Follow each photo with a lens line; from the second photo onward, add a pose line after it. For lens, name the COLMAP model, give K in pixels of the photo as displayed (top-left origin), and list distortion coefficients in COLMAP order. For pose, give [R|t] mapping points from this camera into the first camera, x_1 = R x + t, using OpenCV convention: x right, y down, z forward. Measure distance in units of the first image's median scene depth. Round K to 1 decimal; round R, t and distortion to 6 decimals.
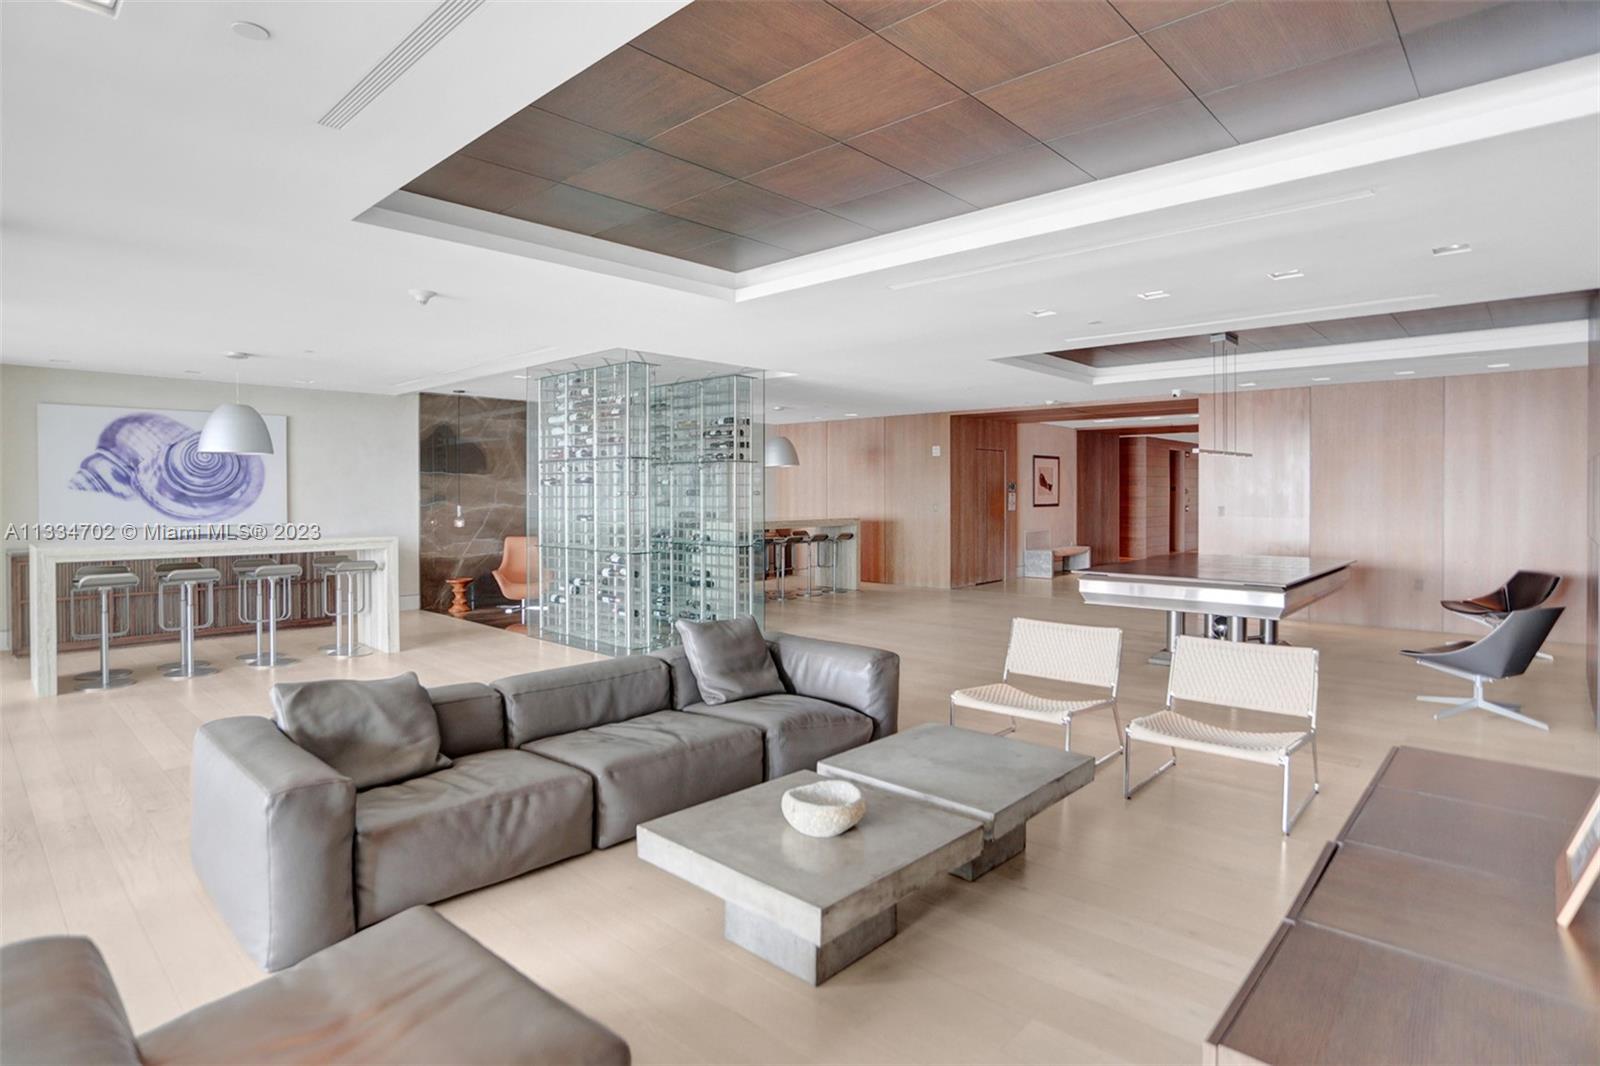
lens RADIAL K [[820.3, 0, 794.6], [0, 820.3, 496.1], [0, 0, 1]] dist [-0.065837, 0.031396]
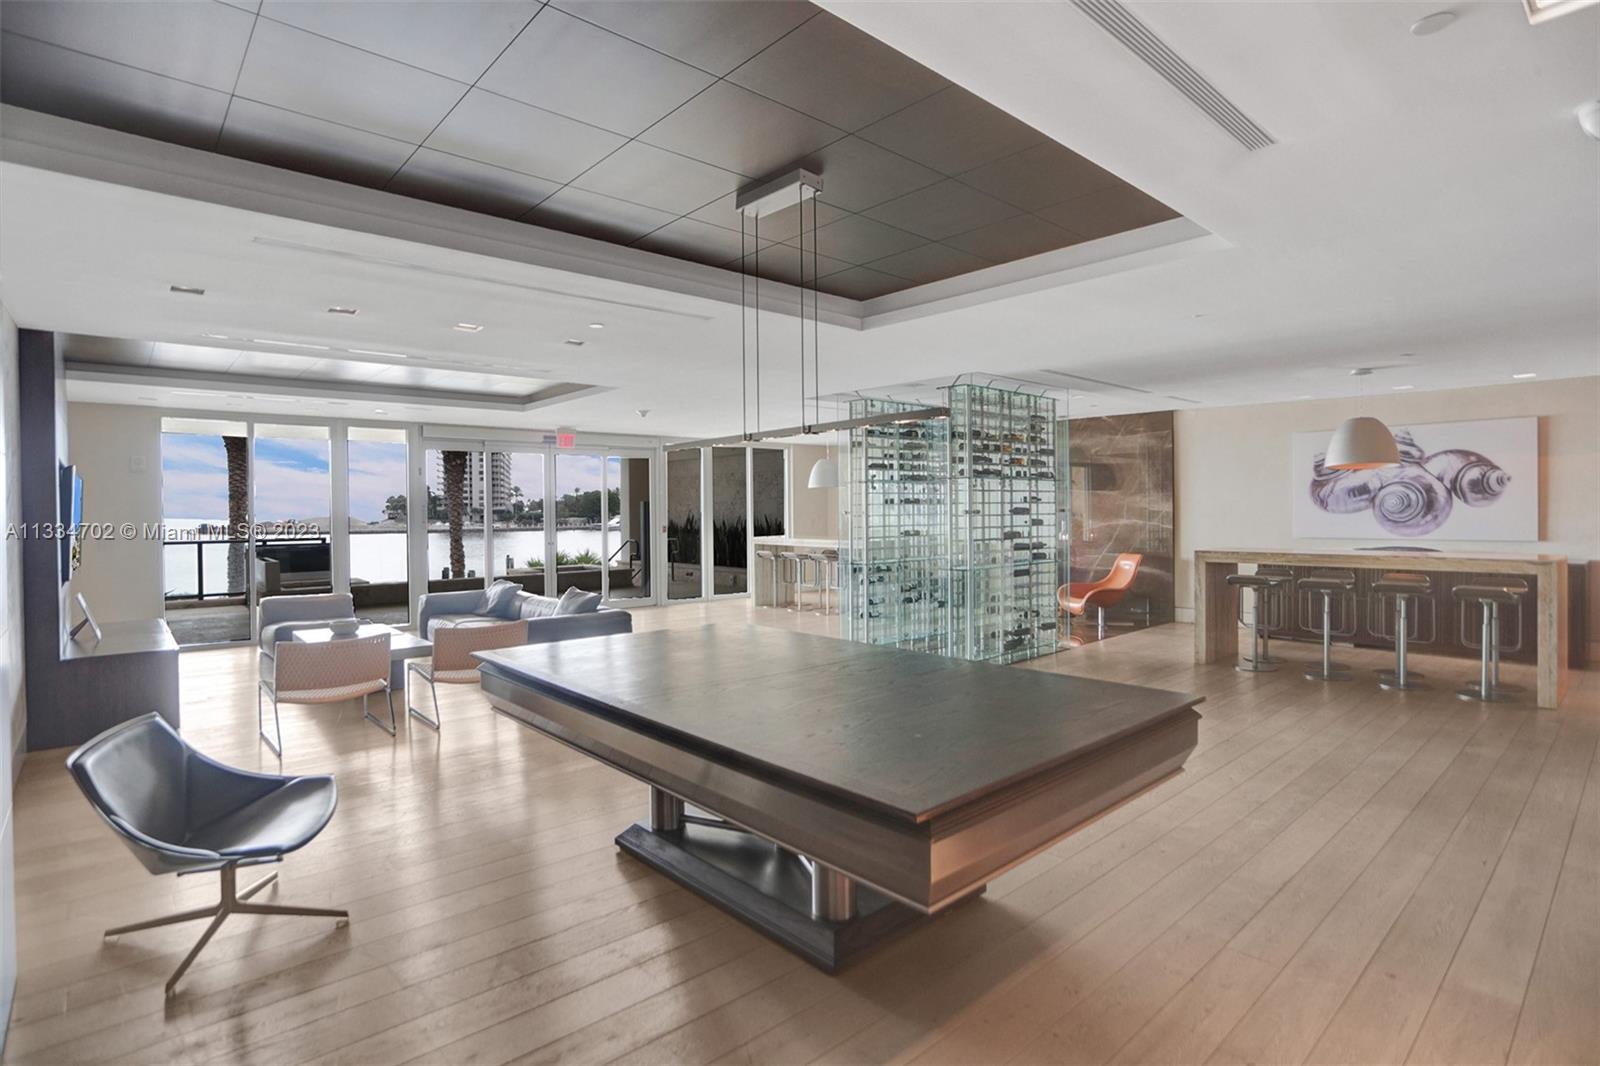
lens RADIAL K [[786.5, 0, 796.9], [0, 786.5, 517.9], [0, 0, 1]] dist [-0.068935, 0.028387]
pose [[-0.058456, 0.010692, -0.998233, 0.806490], [0.000495, 0.999943, 0.010682, -0.003925], [0.998290, 0.000131, -0.058458, 0.849783]]
